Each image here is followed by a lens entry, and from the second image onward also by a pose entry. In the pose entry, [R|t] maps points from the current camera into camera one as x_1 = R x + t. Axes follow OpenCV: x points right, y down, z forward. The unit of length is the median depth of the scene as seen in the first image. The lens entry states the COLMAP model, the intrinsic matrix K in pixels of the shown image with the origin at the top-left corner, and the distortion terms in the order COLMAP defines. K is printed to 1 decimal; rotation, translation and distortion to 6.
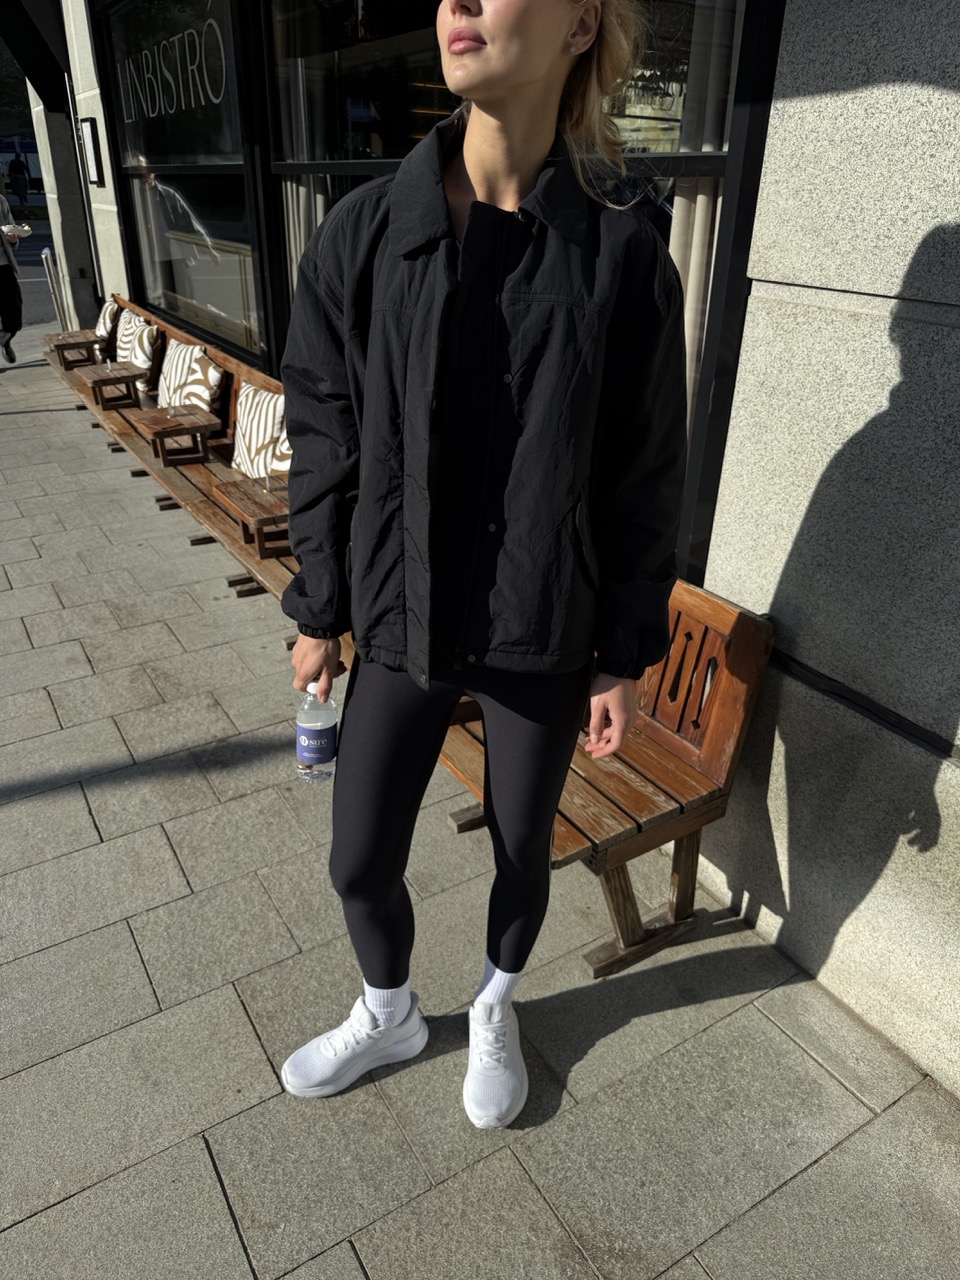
lens RADIAL K [[890.5, 0, 479.0], [0, 890.5, 633.6], [0, 0, 1]] dist [0.002497, -0.011046]
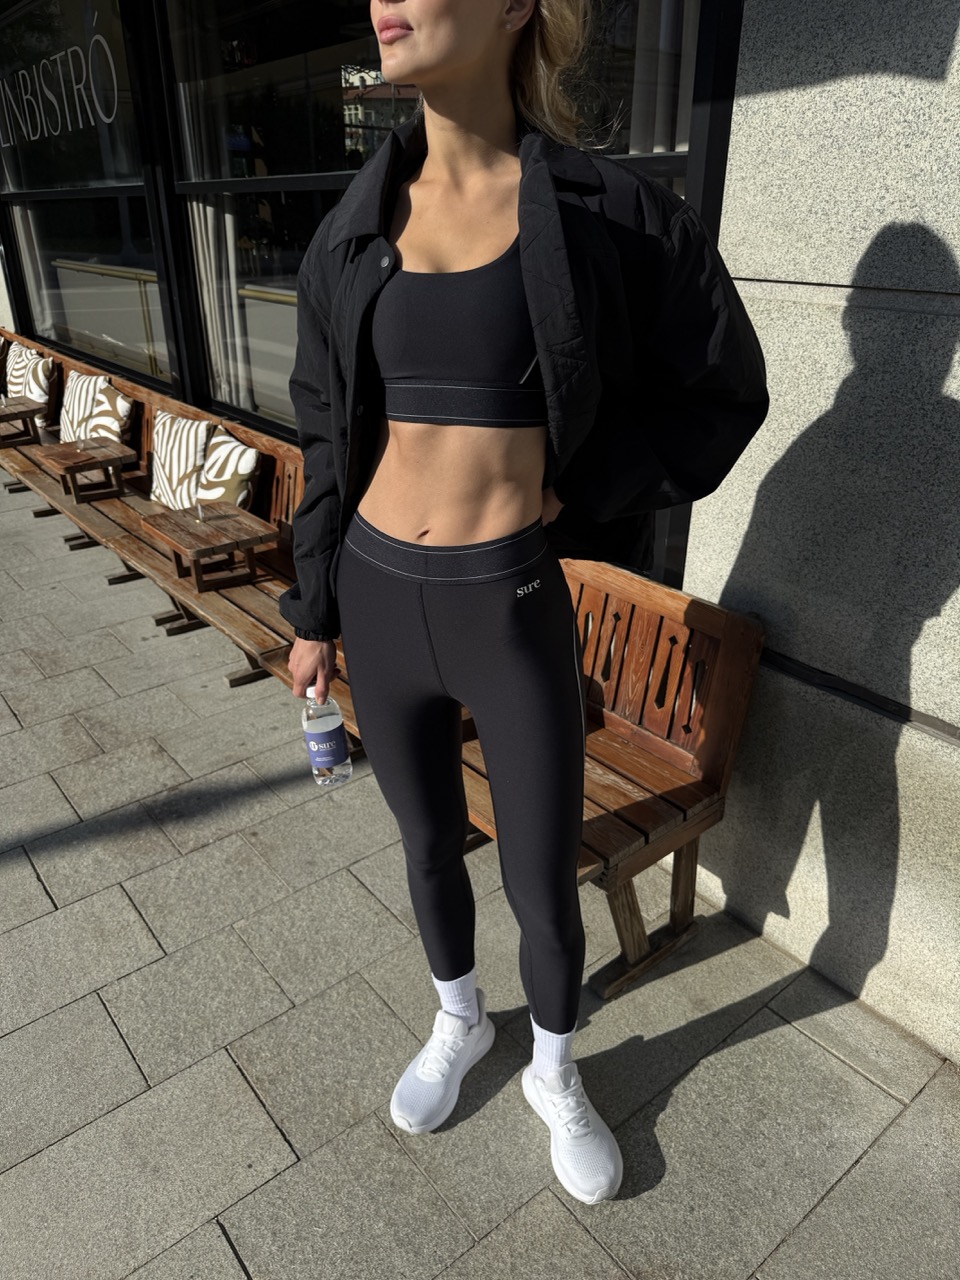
lens RADIAL K [[890.9, 0, 480.0], [0, 890.9, 640.0], [0, 0, 1]] dist [-0.004681, -0.002386]
pose [[0.991831, -0.069149, 0.107193, -0.090142], [0.071096, 0.997365, -0.014449, 0.001425], [-0.105911, 0.021952, 0.994133, 0.046851]]
